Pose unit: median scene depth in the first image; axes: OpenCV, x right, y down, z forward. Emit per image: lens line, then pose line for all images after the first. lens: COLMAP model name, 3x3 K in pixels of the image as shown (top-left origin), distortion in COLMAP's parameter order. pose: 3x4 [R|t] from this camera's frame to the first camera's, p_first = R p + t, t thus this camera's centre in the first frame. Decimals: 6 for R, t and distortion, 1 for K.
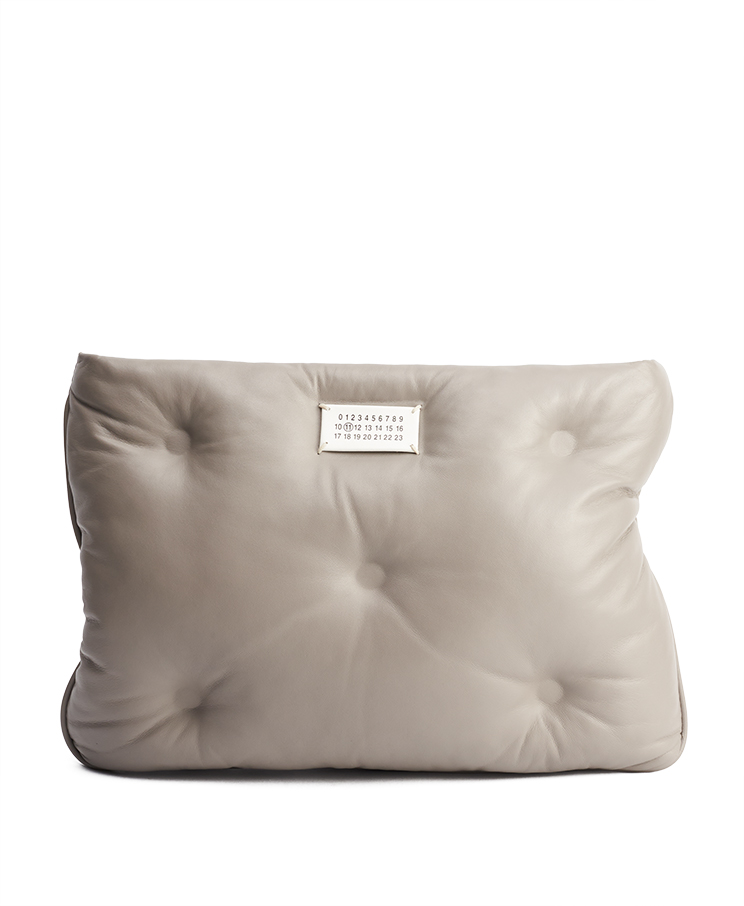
lens RADIAL K [[2148.3, 0, 365.6], [0, 2148.3, 452.3], [0, 0, 1]] dist [0.112837, 0.000000]
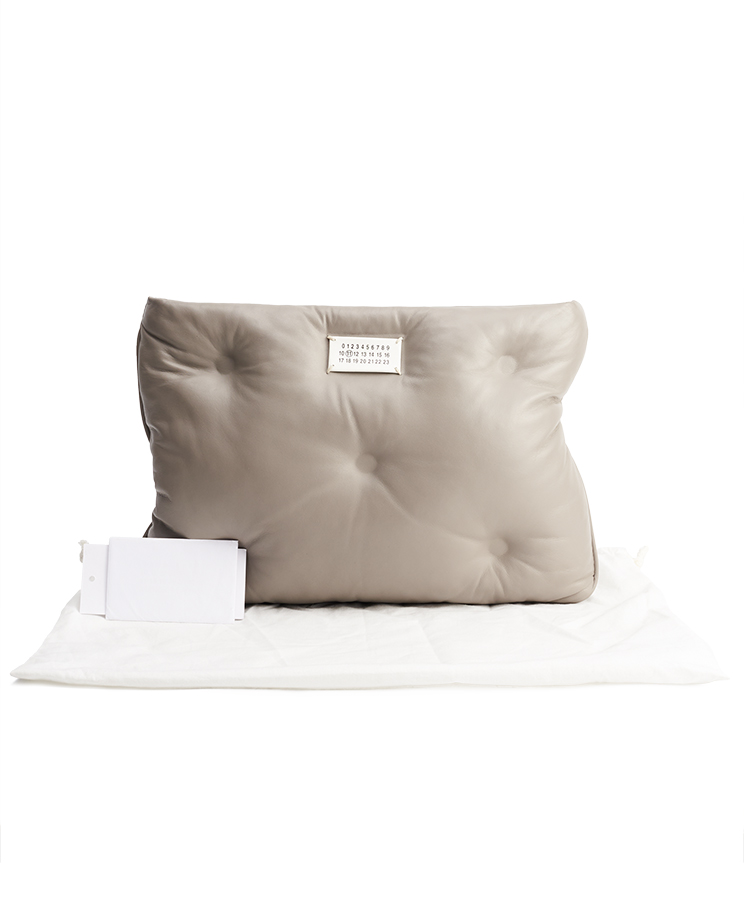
lens RADIAL K [[2148.3, 0, 370.4], [0, 2148.3, 452.2], [0, 0, 1]] dist [0.112837, 0.000000]
pose [[0.999949, -0.003073, 0.009597, -0.007765], [0.002474, 0.998087, 0.061781, -0.033389], [-0.009769, -0.061754, 0.998044, -0.359093]]
